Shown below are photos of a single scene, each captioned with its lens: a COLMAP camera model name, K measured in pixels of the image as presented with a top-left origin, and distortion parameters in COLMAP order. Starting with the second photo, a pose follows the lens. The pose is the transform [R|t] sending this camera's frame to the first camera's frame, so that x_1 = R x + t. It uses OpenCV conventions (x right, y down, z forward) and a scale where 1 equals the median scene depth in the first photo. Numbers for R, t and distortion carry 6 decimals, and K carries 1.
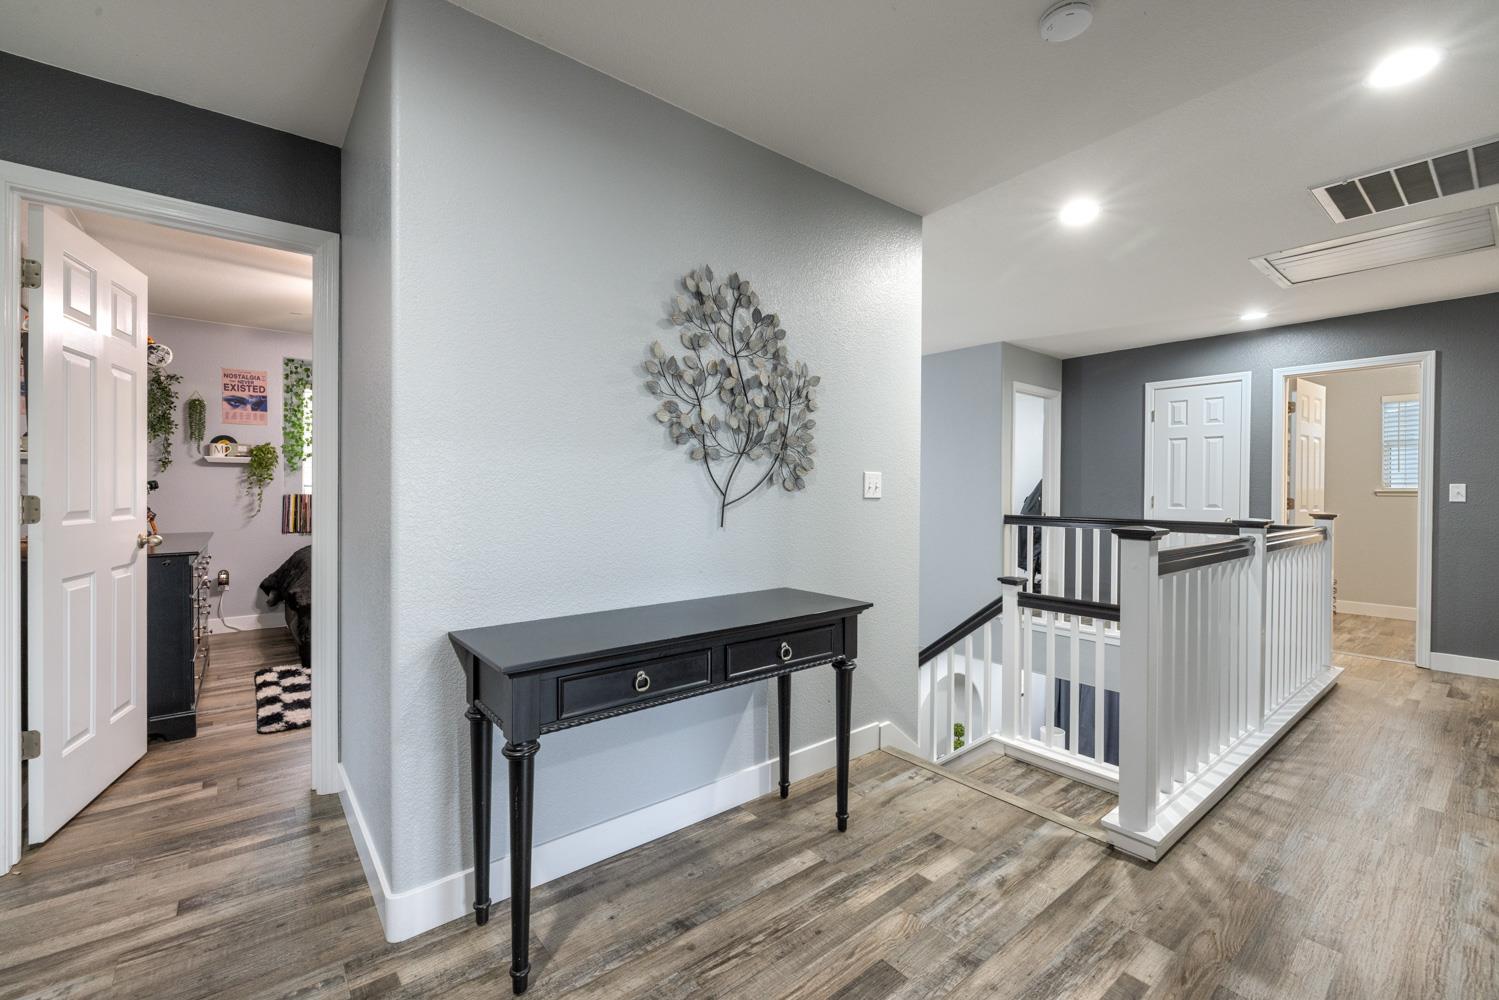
lens RADIAL K [[621.6, 0, 746.5], [0, 621.6, 498.3], [0, 0, 1]] dist [-0.002744, -0.000421]
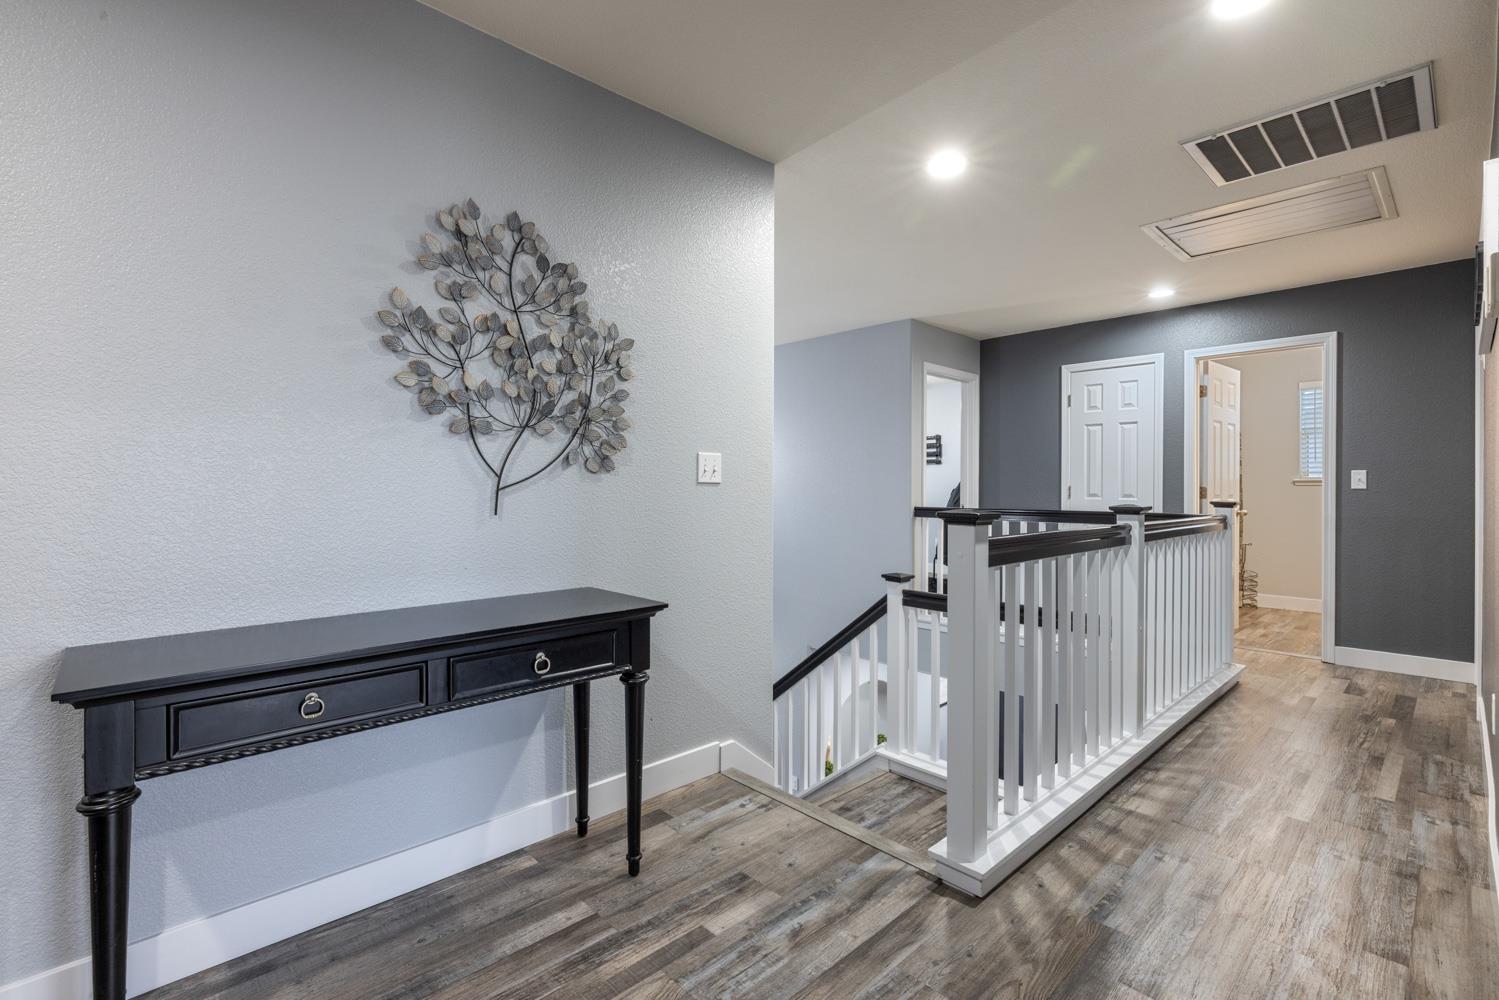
lens RADIAL K [[664.9, 0, 751.5], [0, 664.9, 492.8], [0, 0, 1]] dist [-0.009742, 0.001710]
pose [[0.997181, -0.003795, 0.074934, 0.219085], [0.004154, 0.999981, -0.004640, 0.020666], [-0.074915, 0.004938, 0.997178, 0.081271]]
